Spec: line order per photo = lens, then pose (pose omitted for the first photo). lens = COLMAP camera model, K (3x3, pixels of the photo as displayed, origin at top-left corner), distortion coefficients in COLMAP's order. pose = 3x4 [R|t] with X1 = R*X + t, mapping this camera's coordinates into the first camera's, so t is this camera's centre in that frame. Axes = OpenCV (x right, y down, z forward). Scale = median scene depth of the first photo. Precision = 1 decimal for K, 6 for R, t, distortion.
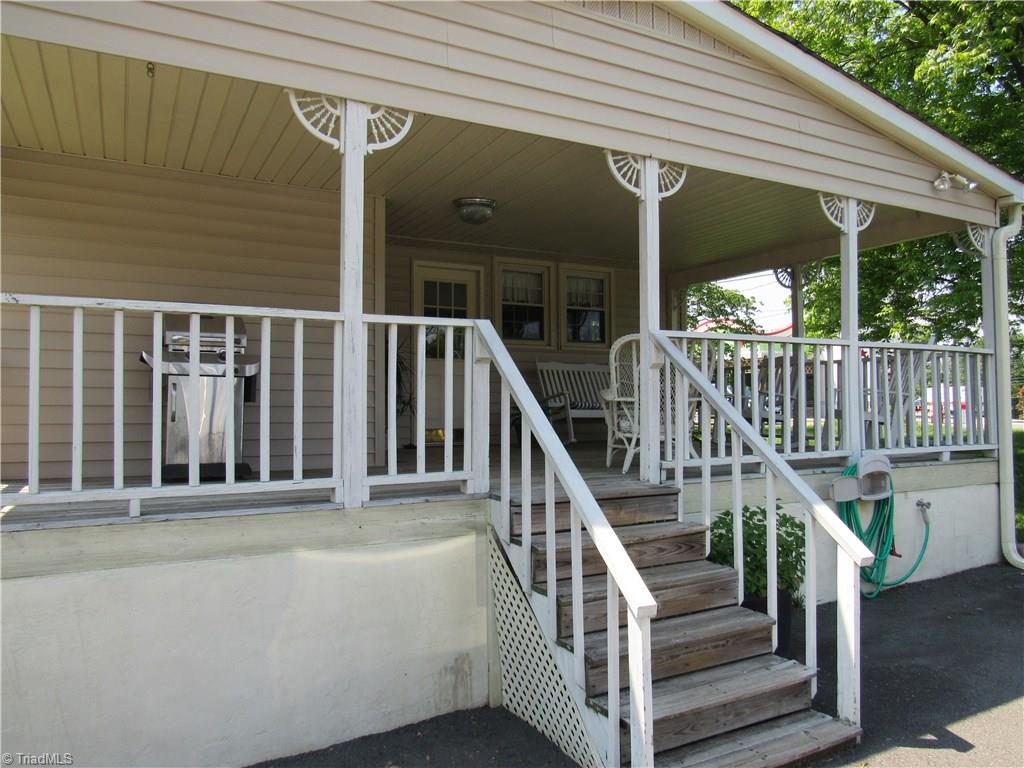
lens RADIAL K [[732.5, 0, 515.3], [0, 732.5, 383.8], [0, 0, 1]] dist [-0.028405, 0.008005]
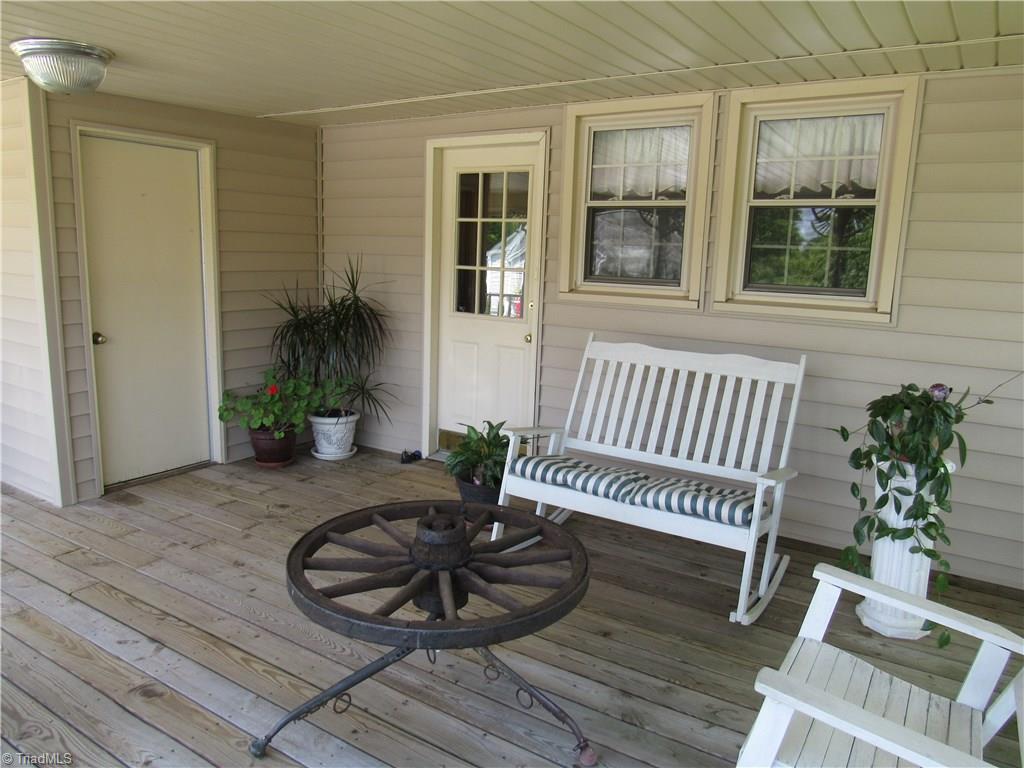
lens RADIAL K [[732.5, 0, 514.0], [0, 732.5, 380.9], [0, 0, 1]] dist [-0.028405, 0.008005]
pose [[0.479676, 0.177394, -0.859327, 0.374825], [-0.008465, 0.980240, 0.197629, -0.087908], [0.877405, -0.087524, 0.471699, 0.698265]]
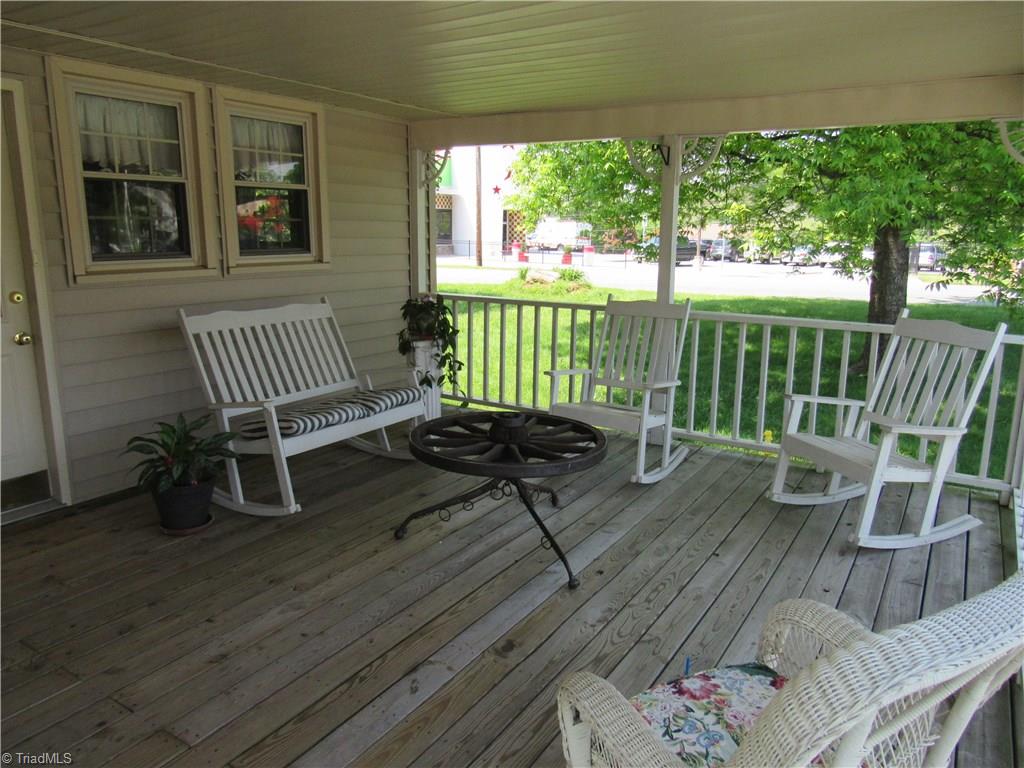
lens RADIAL K [[732.5, 0, 511.4], [0, 732.5, 386.1], [0, 0, 1]] dist [-0.028405, 0.008005]
pose [[0.876575, -0.088532, 0.473051, -0.009445], [-0.027288, 0.972210, 0.232514, -0.092294], [-0.480490, -0.216725, 0.849800, 0.478106]]
